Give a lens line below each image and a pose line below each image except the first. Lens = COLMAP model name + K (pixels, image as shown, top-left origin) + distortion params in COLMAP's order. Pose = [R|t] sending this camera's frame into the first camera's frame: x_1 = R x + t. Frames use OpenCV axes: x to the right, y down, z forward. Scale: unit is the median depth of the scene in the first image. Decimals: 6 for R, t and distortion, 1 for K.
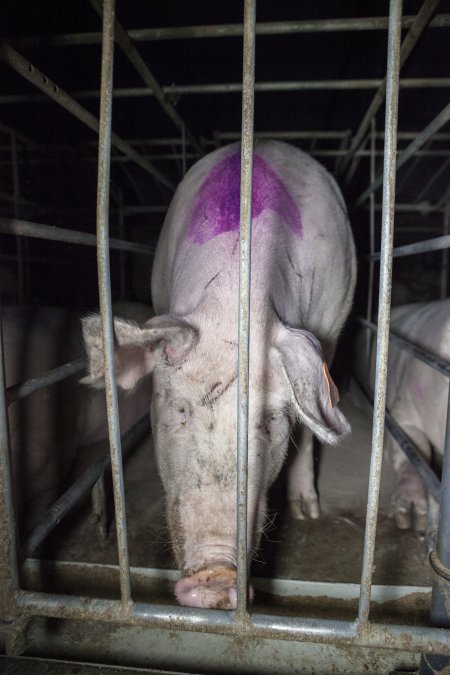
lens RADIAL K [[469.4, 0, 225.0], [0, 469.4, 337.5], [0, 0, 1]] dist [-0.090161, 0.071412]
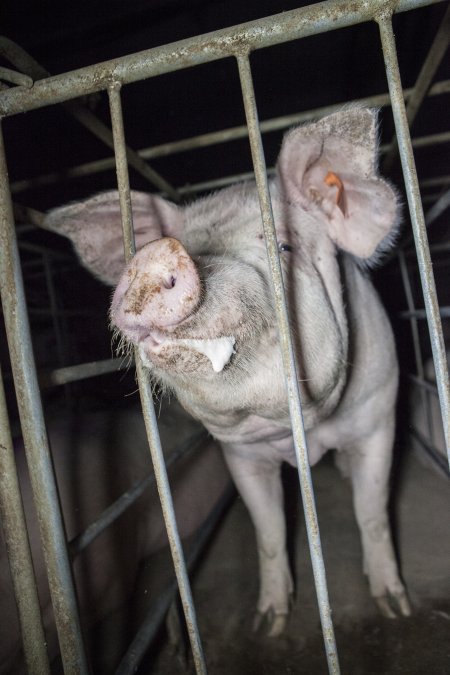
lens RADIAL K [[469.4, 0, 225.0], [0, 469.4, 337.5], [0, 0, 1]] dist [-0.090161, 0.071412]
pose [[0.983882, -0.160372, -0.079099, -0.000088], [0.149398, 0.980296, -0.129227, -0.097818], [0.098265, 0.115326, 0.988455, 0.012250]]
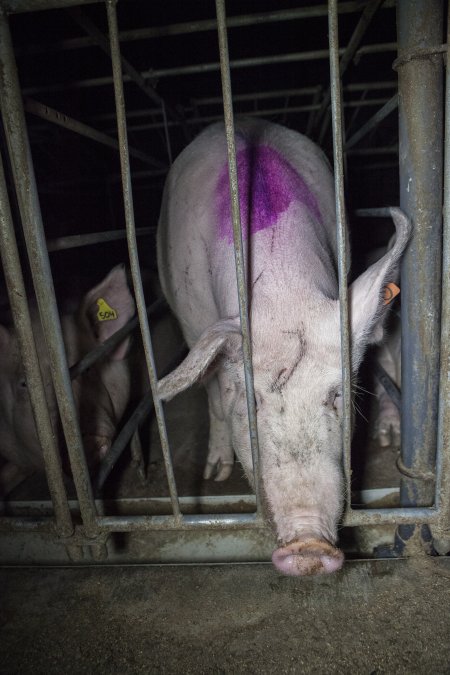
lens RADIAL K [[469.4, 0, 225.0], [0, 469.4, 337.5], [0, 0, 1]] dist [-0.090161, 0.071412]
pose [[0.994814, -0.101612, 0.004527, -0.015101], [0.100413, 0.988219, 0.115497, -0.062892], [-0.016210, -0.114443, 0.993298, -0.207013]]
